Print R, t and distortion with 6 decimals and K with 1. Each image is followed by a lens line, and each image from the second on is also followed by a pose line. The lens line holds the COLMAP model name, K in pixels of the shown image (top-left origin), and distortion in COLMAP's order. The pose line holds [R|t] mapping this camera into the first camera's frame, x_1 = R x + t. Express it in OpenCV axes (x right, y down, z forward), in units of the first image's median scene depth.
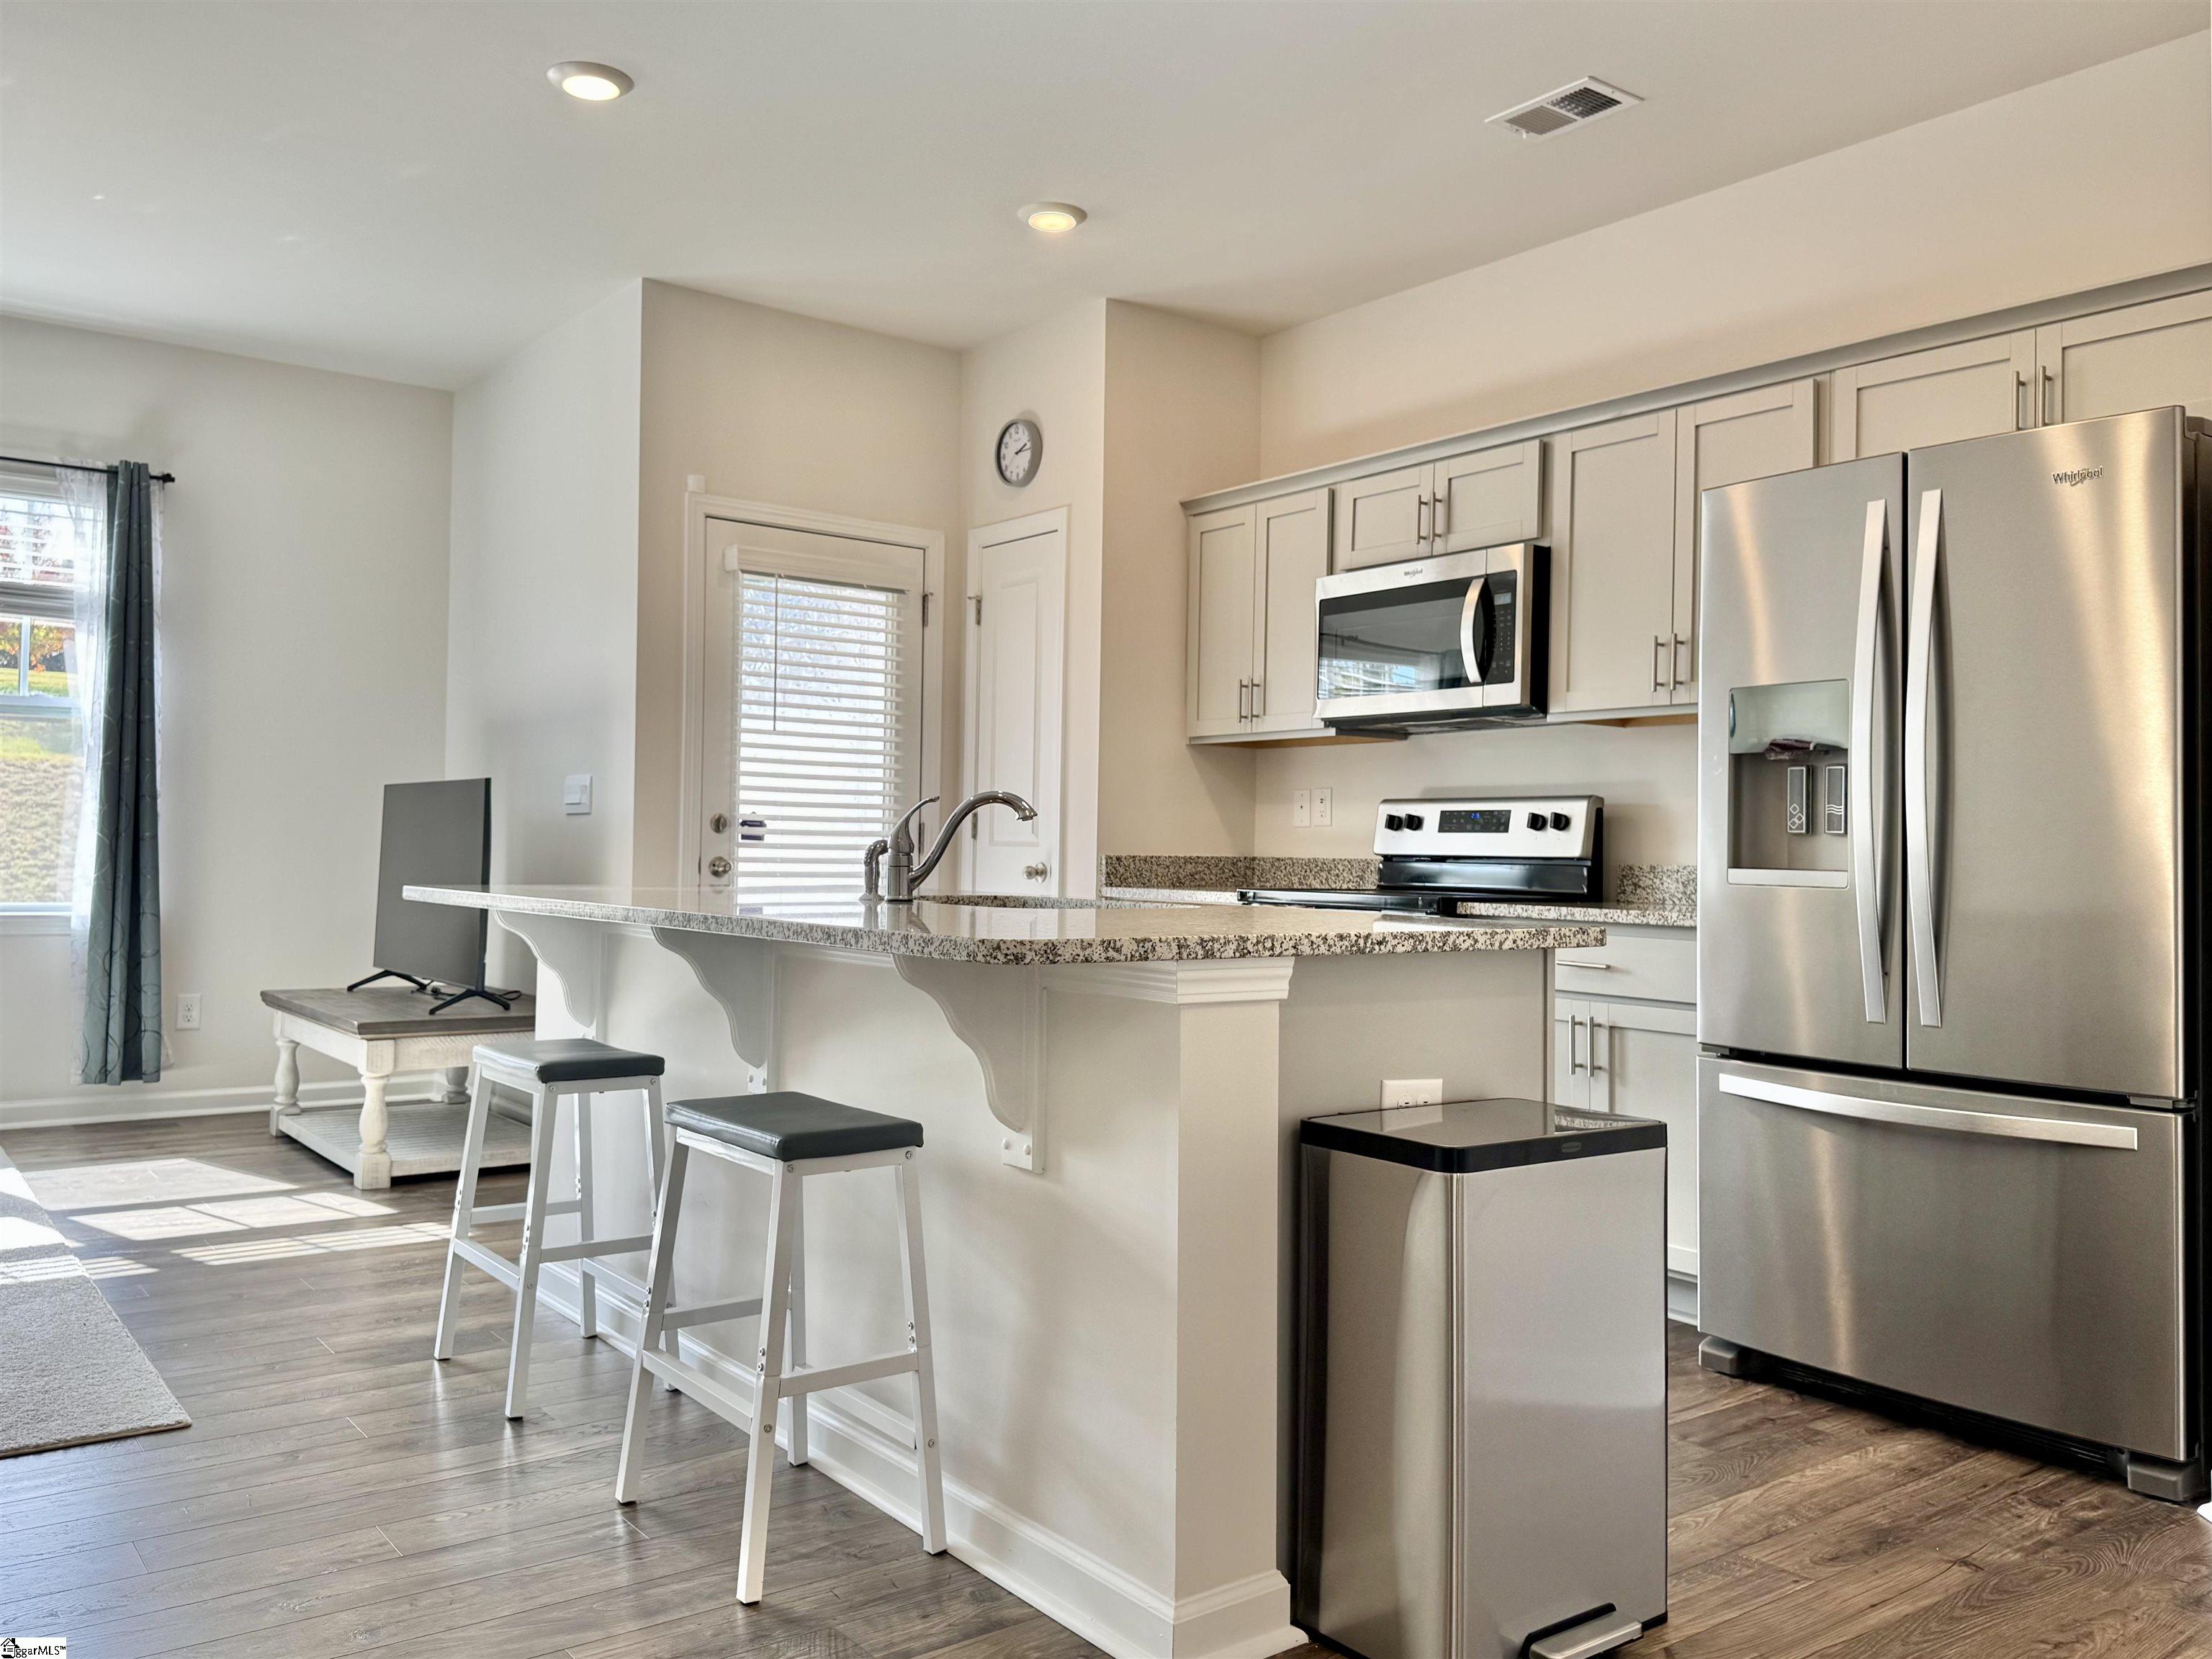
lens RADIAL K [[1672.6, 0, 1111.8], [0, 1672.6, 808.8], [0, 0, 1]] dist [0.152279, -0.240995]
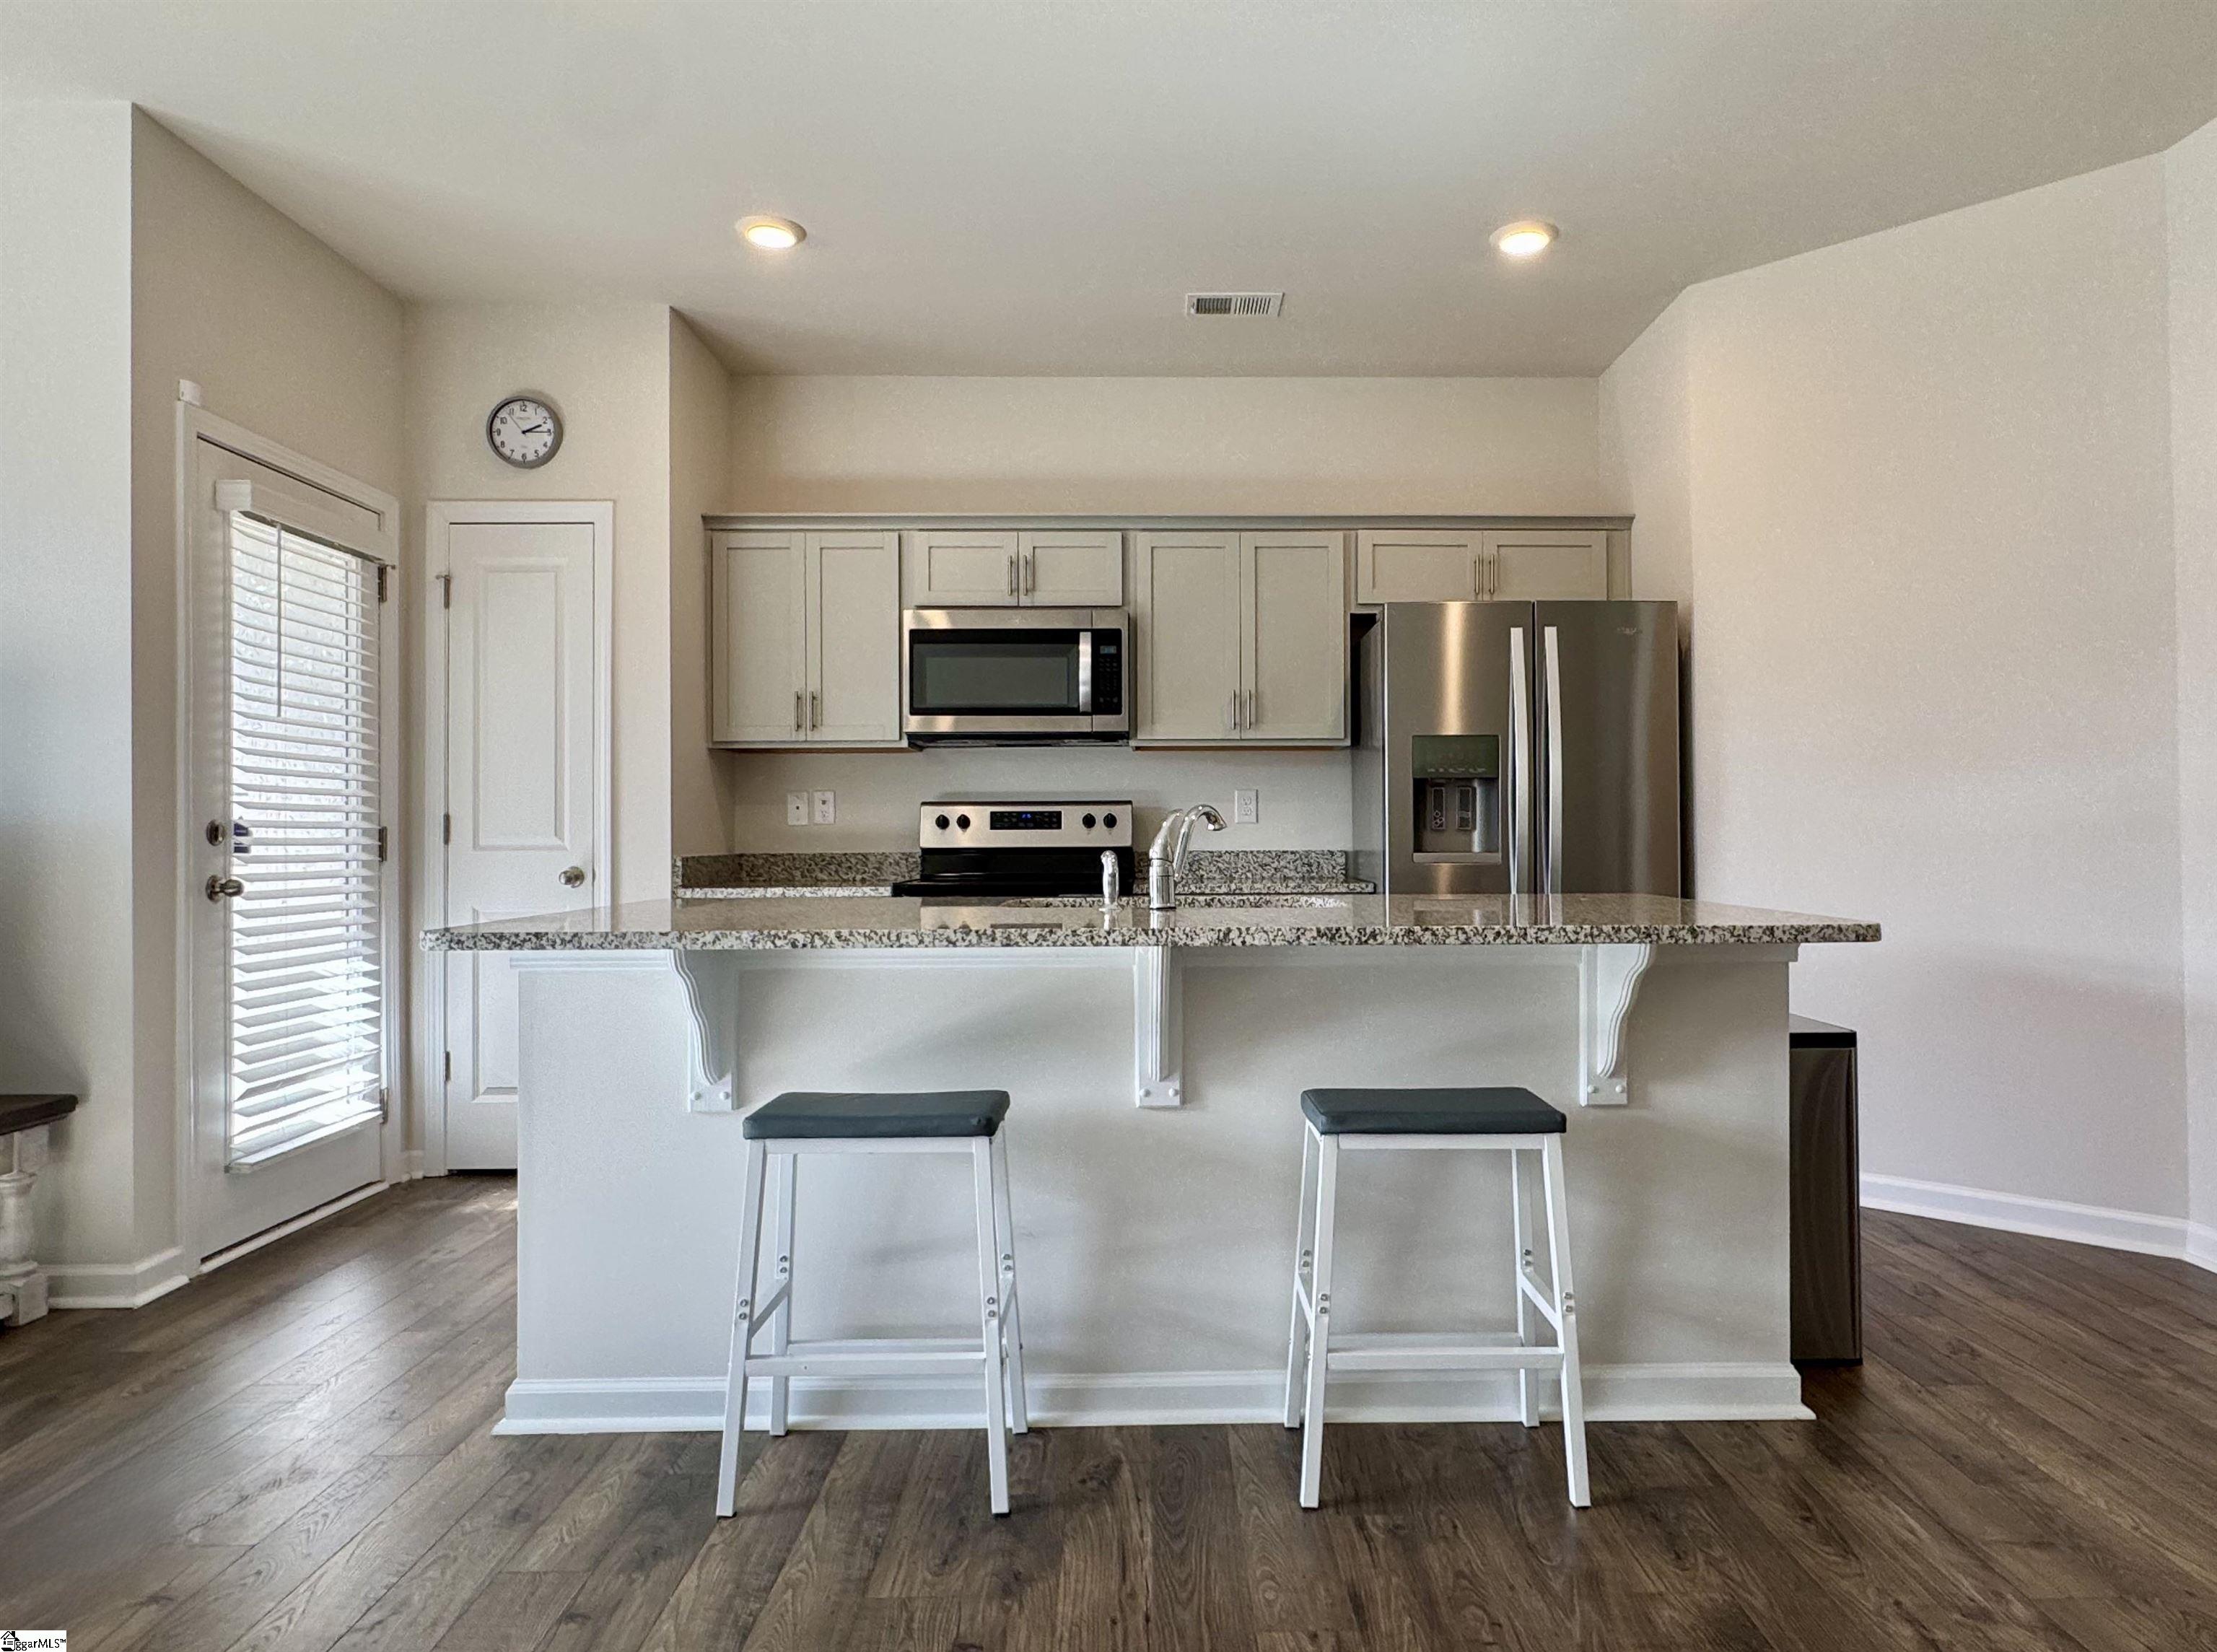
lens RADIAL K [[1344.7, 0, 1108.5], [0, 1344.7, 826.0], [0, 0, 1]] dist [0.001923, -0.018489]
pose [[0.612150, -0.015393, 0.790592, -0.660888], [-0.002409, 0.999770, 0.021331, -0.012049], [-0.790738, -0.014962, 0.611972, 0.409594]]
